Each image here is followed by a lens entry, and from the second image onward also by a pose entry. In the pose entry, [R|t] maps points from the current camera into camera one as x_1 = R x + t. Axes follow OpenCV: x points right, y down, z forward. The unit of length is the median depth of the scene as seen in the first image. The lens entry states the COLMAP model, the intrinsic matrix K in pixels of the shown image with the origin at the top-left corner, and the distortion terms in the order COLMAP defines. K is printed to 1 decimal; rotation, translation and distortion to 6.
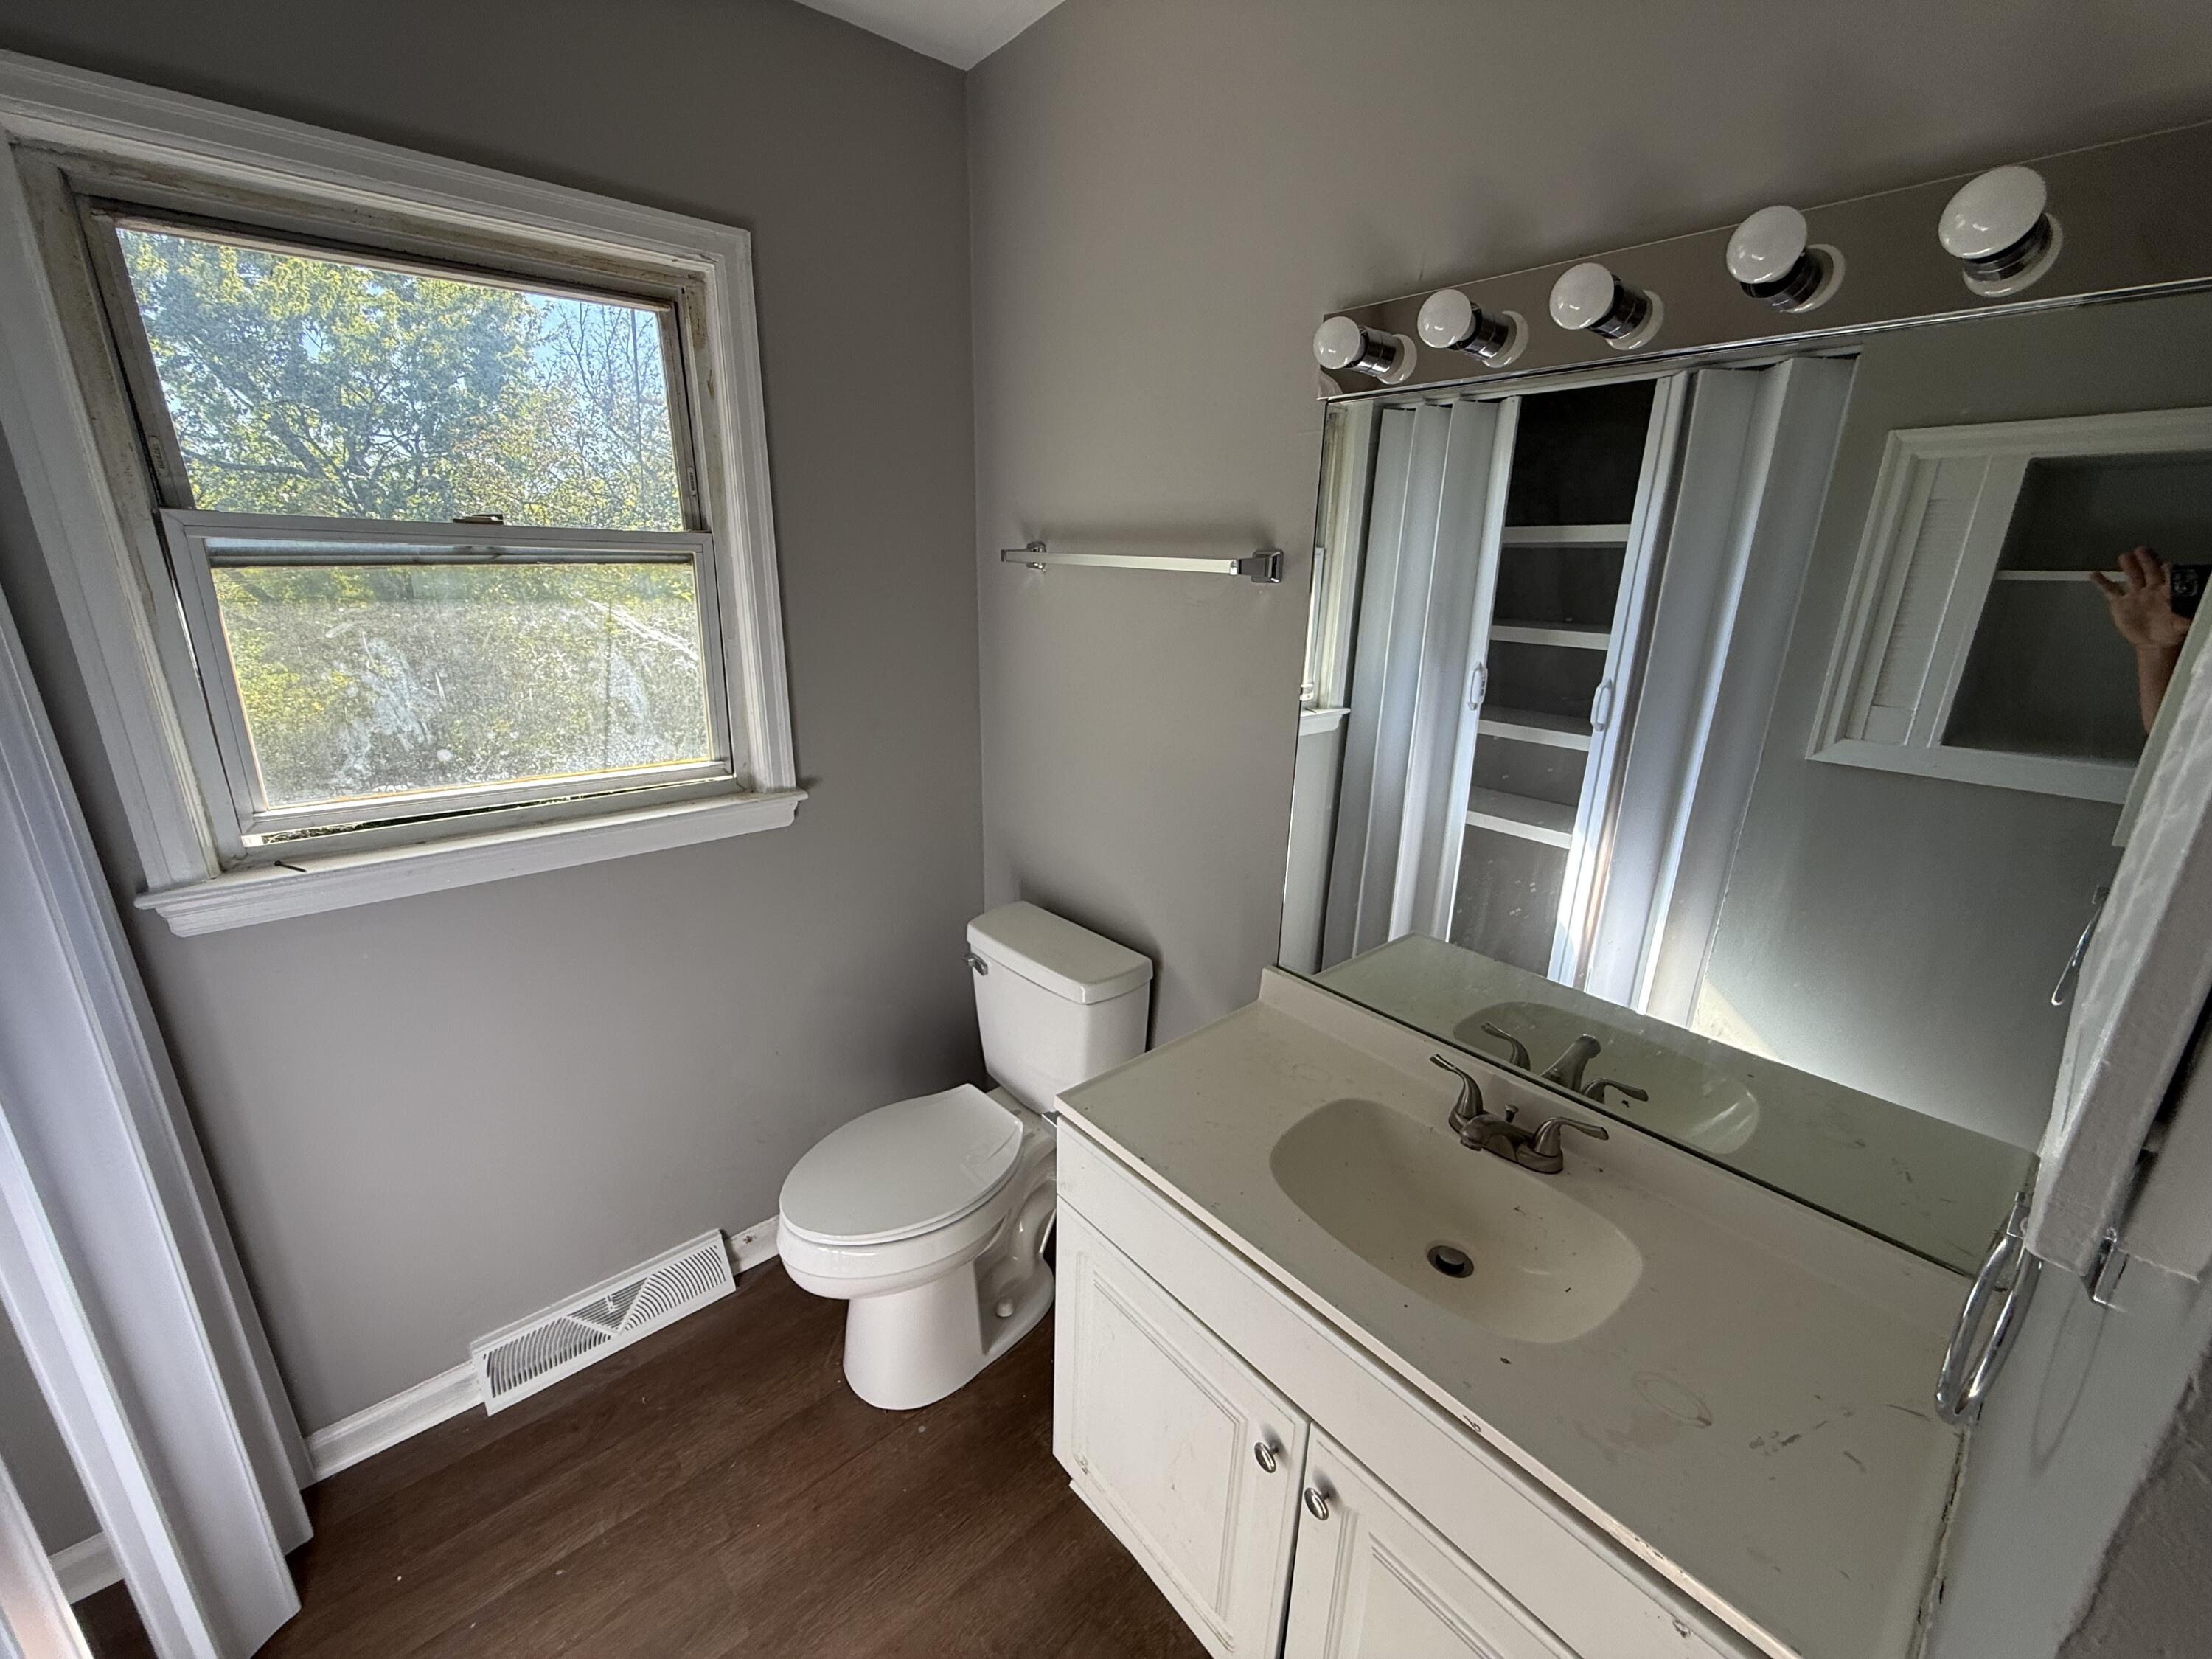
lens RADIAL K [[879.1, 0, 1100.2], [0, 879.1, 828.0], [0, 0, 1]] dist [0.000904, 0.000111]
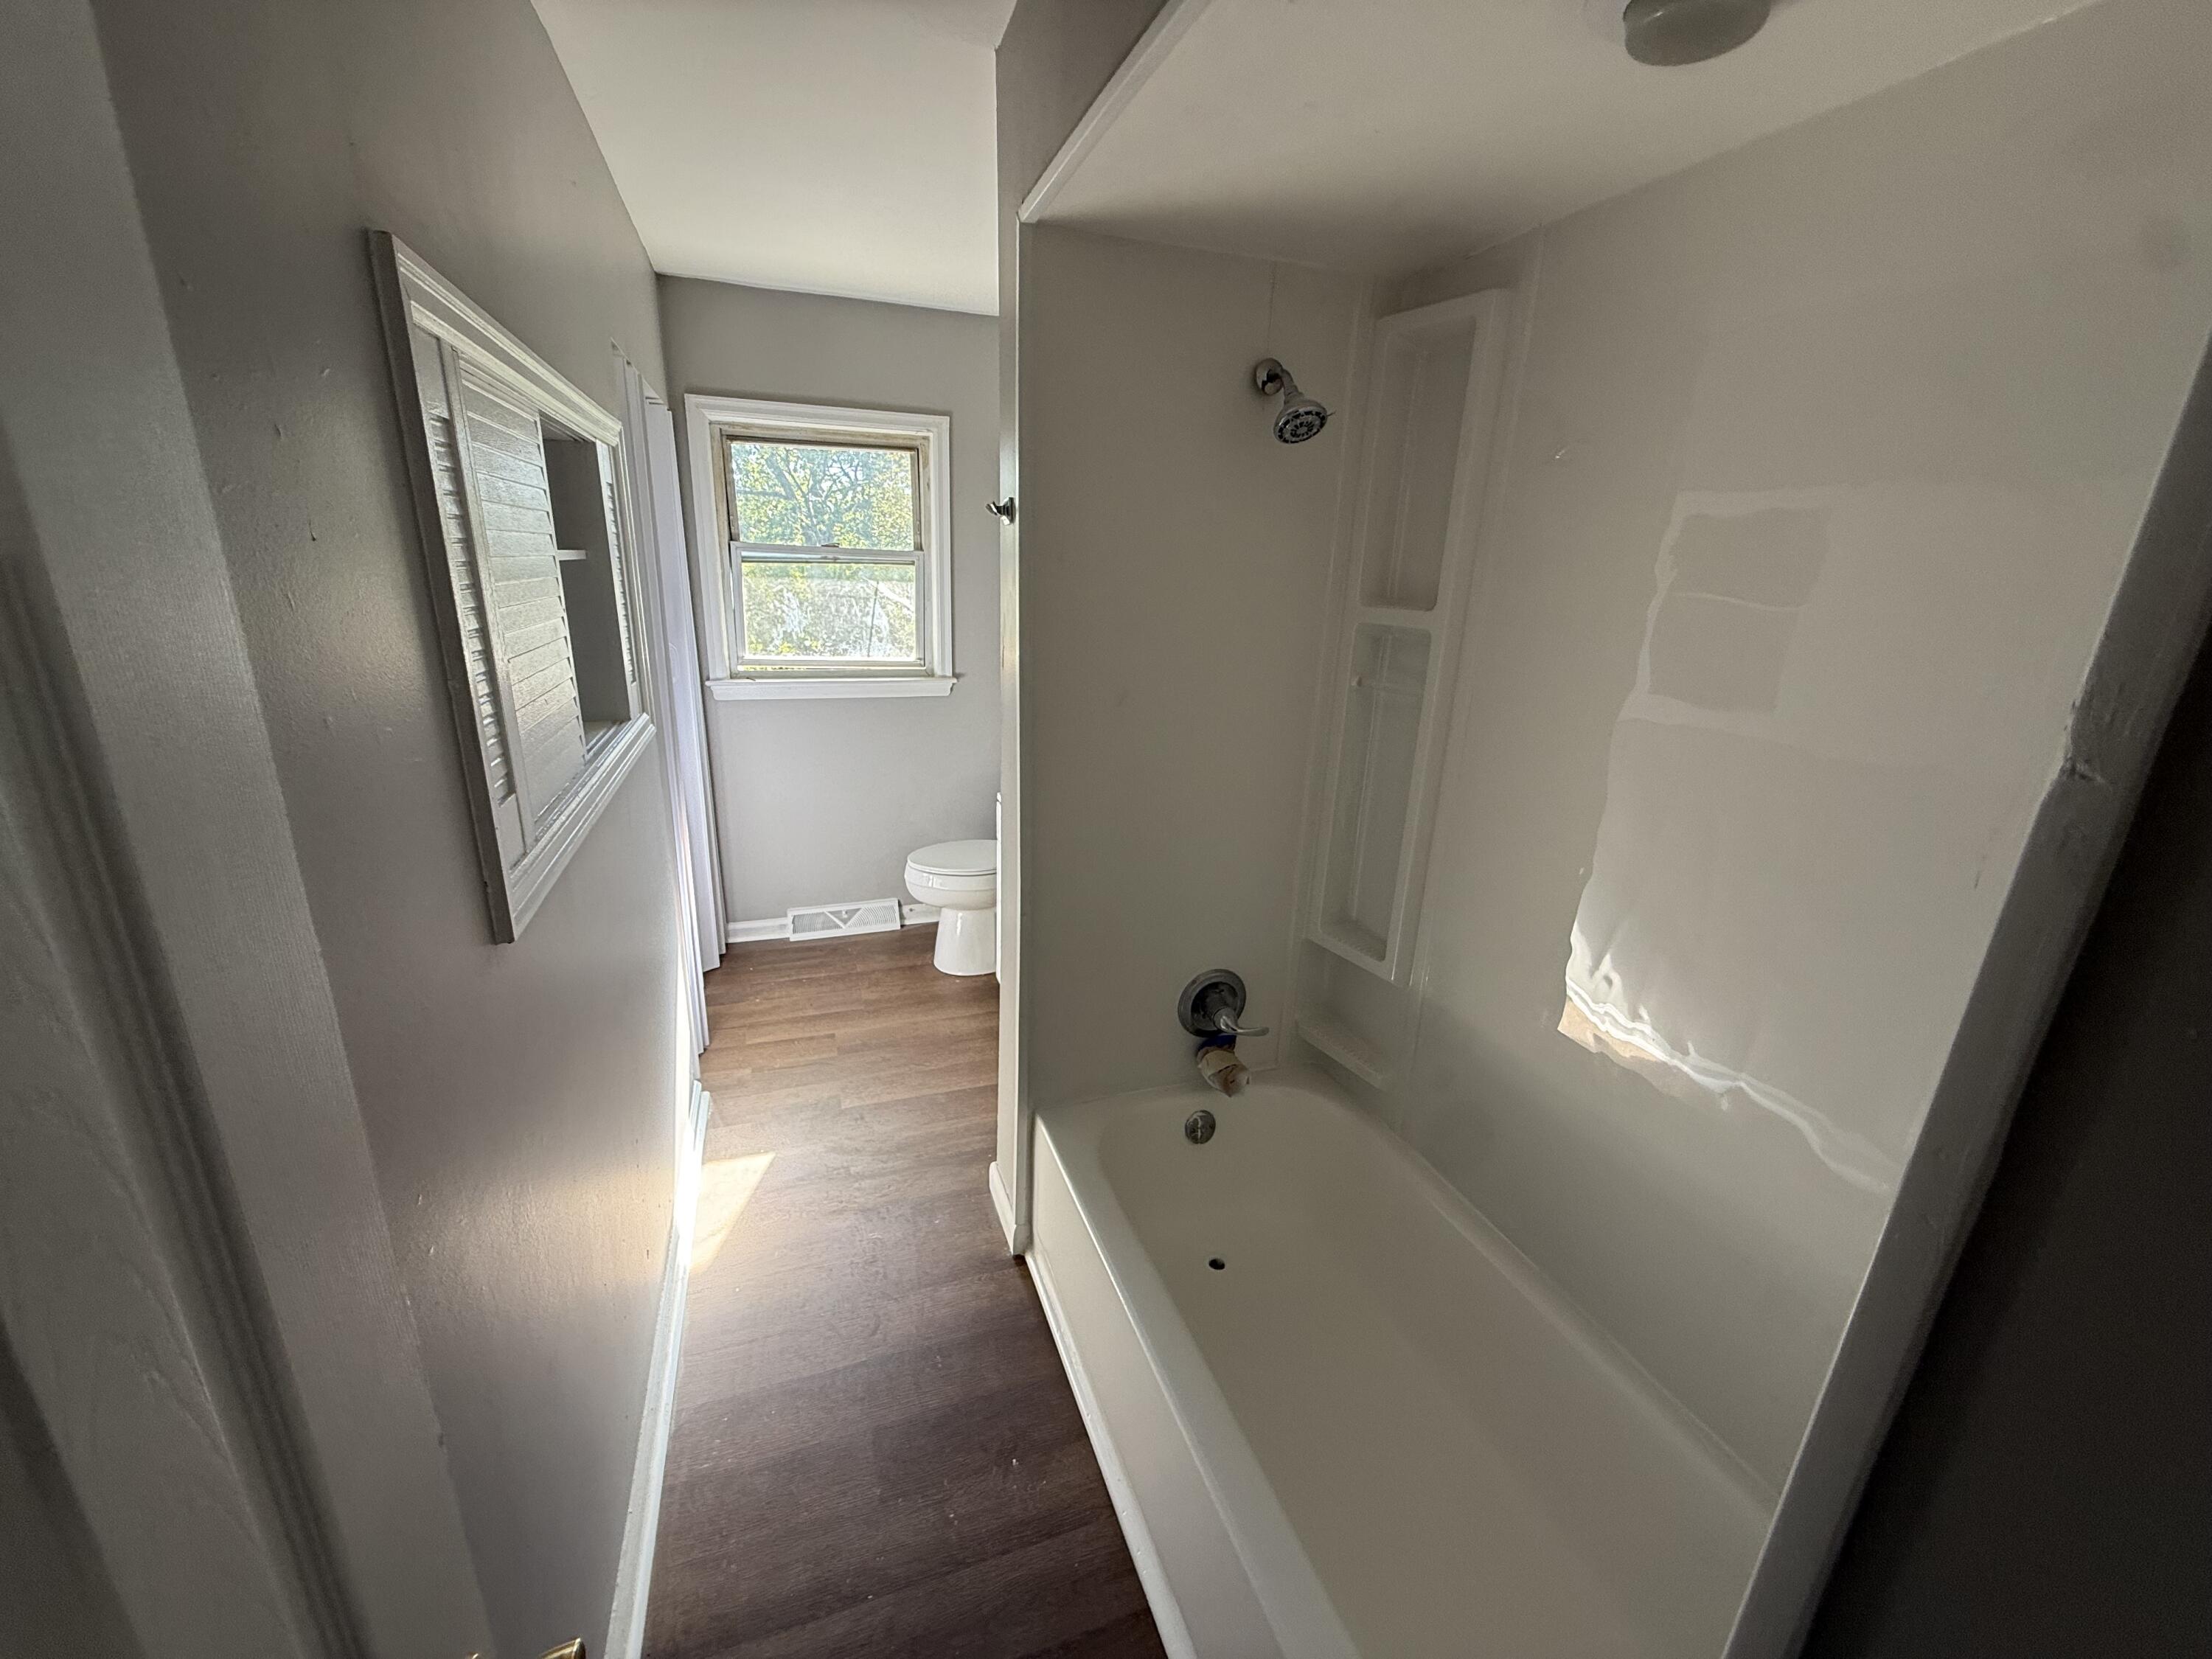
lens RADIAL K [[879.1, 0, 1100.2], [0, 879.1, 828.0], [0, 0, 1]] dist [0.000904, 0.000111]
pose [[0.930570, 0.122199, -0.345118, 0.810889], [-0.126126, 0.991952, 0.011146, 0.266668], [0.343702, 0.033156, 0.938493, -0.876796]]
